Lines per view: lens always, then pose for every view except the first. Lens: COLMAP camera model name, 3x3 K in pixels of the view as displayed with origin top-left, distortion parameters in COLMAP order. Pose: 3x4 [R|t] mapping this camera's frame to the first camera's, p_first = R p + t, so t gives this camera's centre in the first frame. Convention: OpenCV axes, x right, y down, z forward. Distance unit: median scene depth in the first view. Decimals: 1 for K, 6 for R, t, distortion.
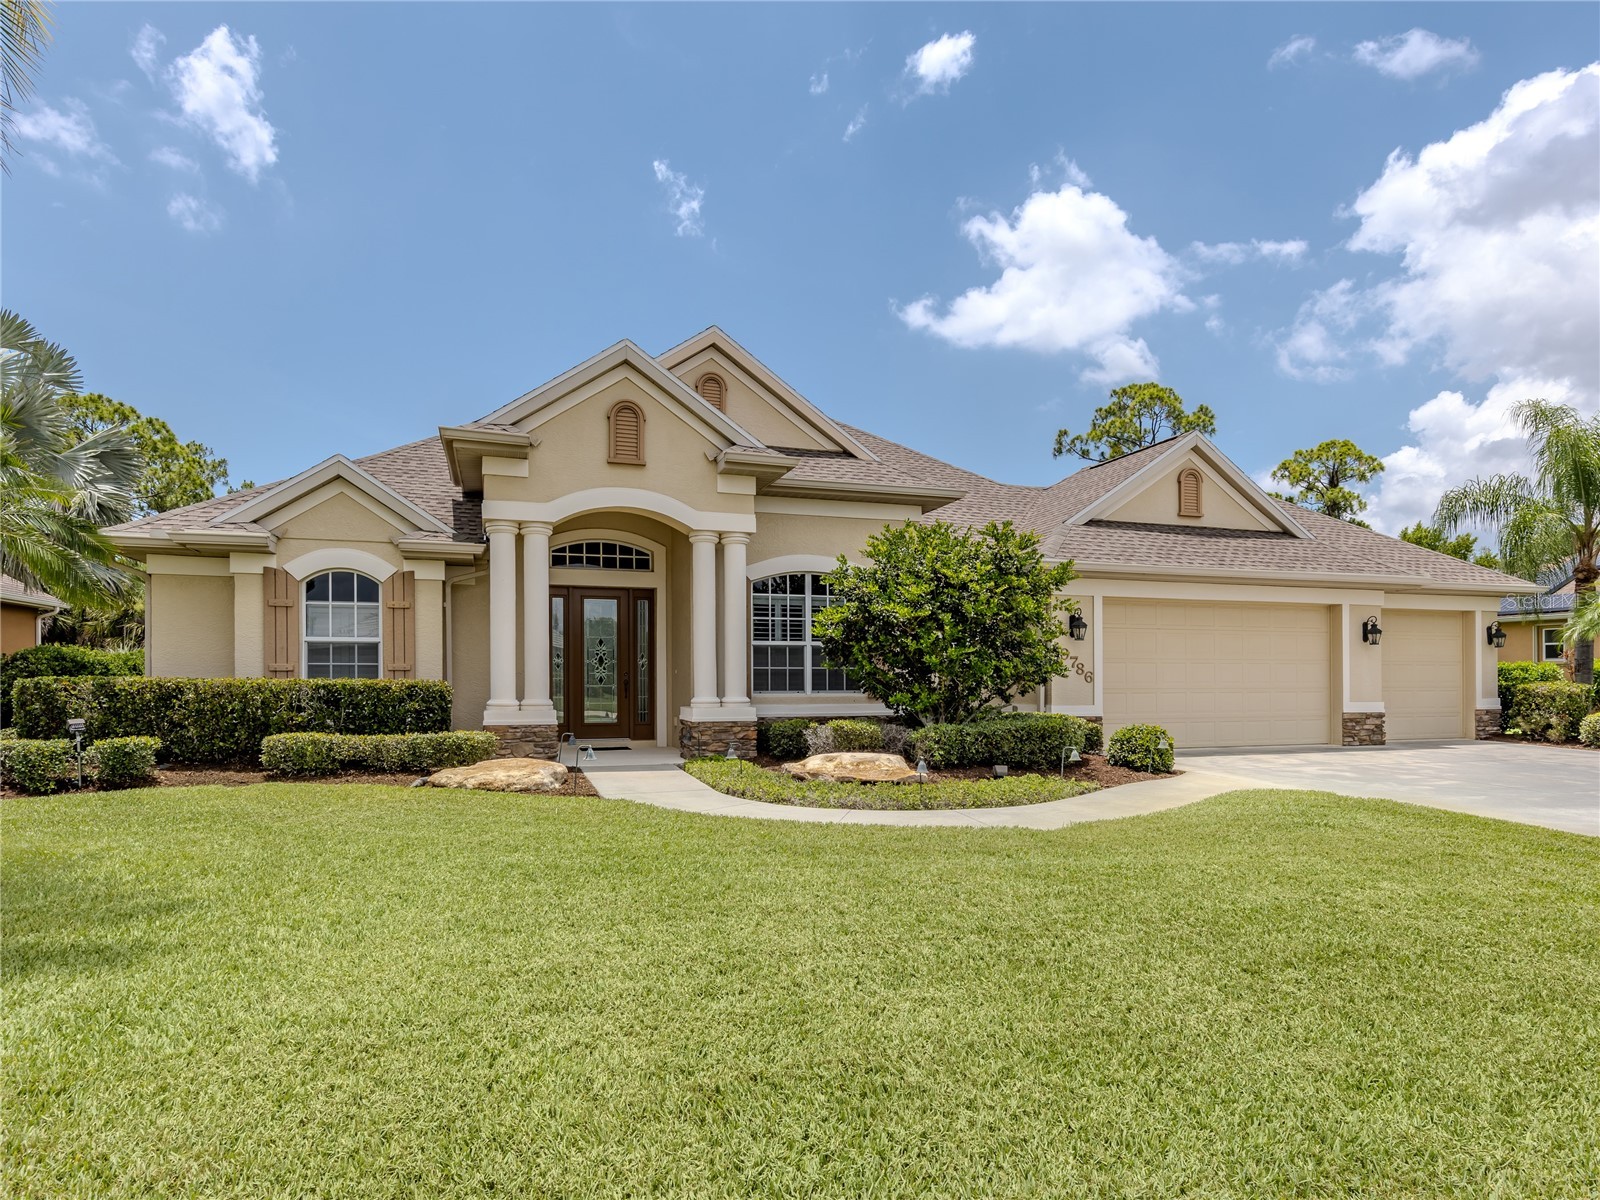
lens RADIAL K [[716.8, 0, 800.0], [0, 716.8, 600.0], [0, 0, 1]] dist [0.002368, 0.000190]
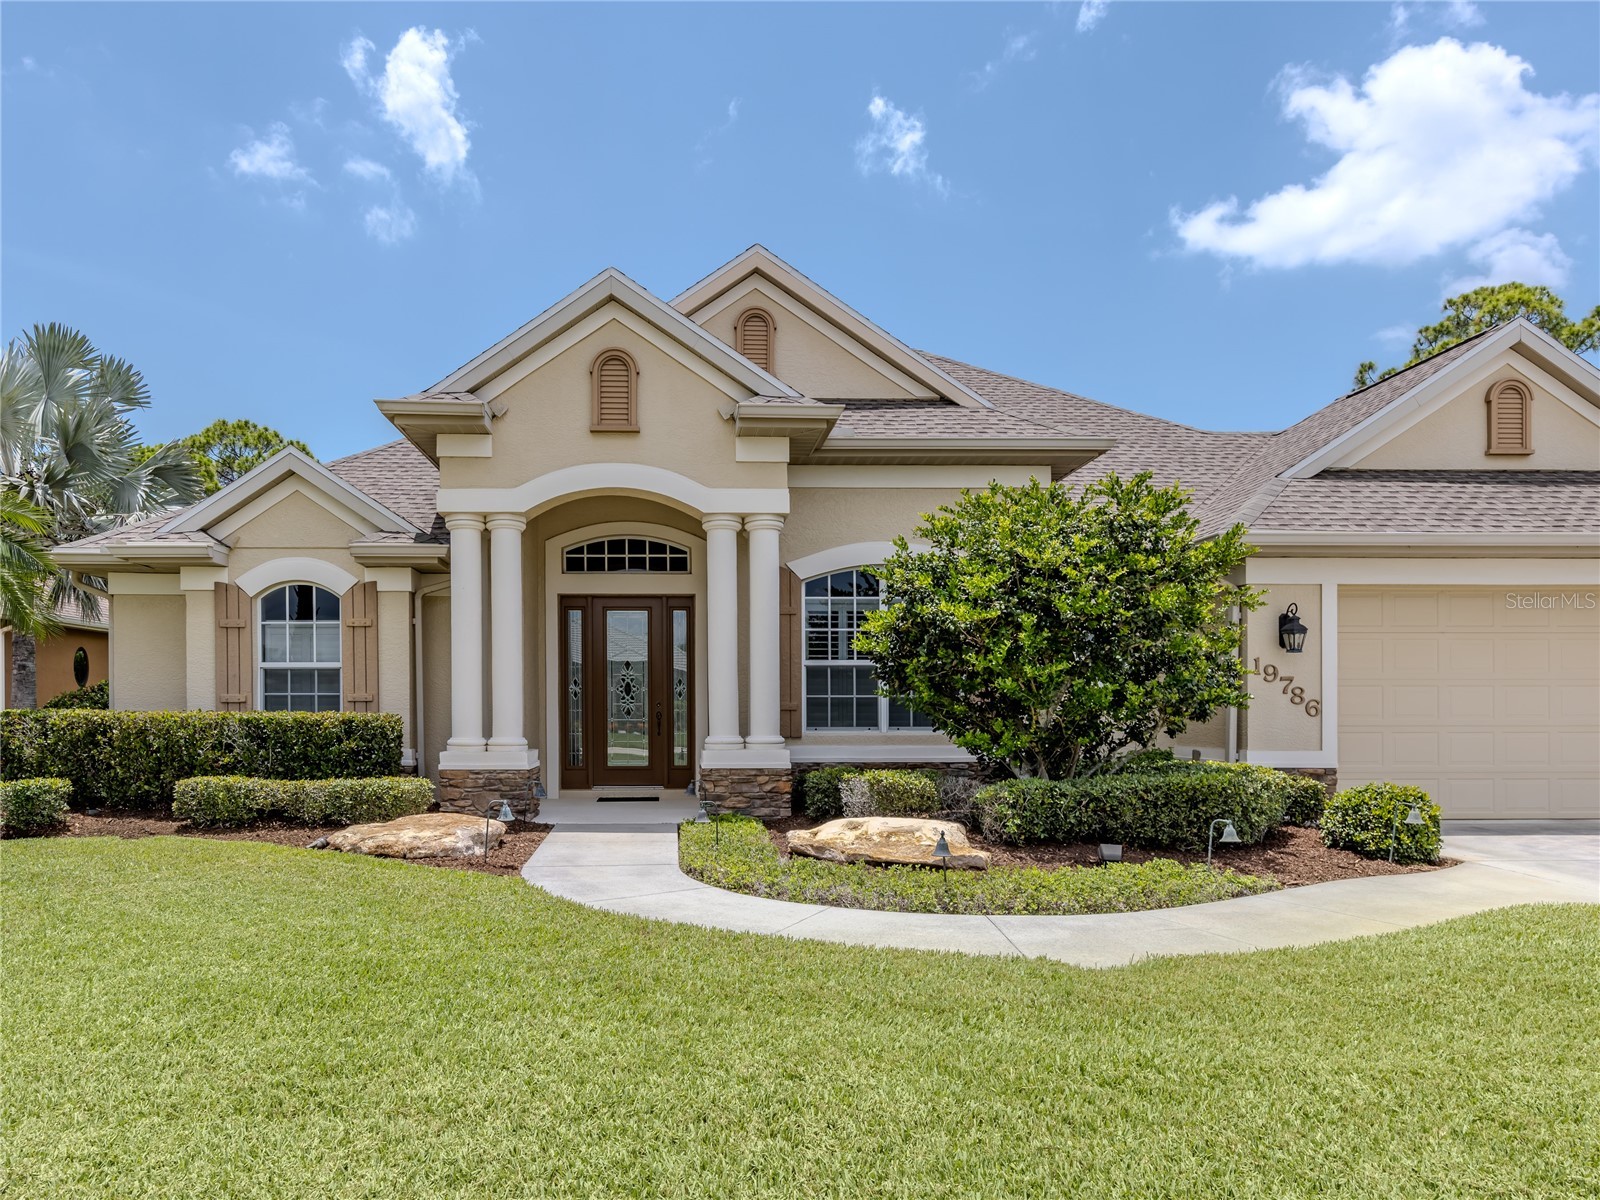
lens RADIAL K [[860.5, 0, 800.3], [0, 860.5, 634.5], [0, 0, 1]] dist [0.004474, 0.000038]
pose [[0.970075, -0.021741, -0.241830, 0.172878], [0.027406, 0.999423, 0.020085, 0.014296], [0.241254, -0.026112, 0.970111, 0.153211]]
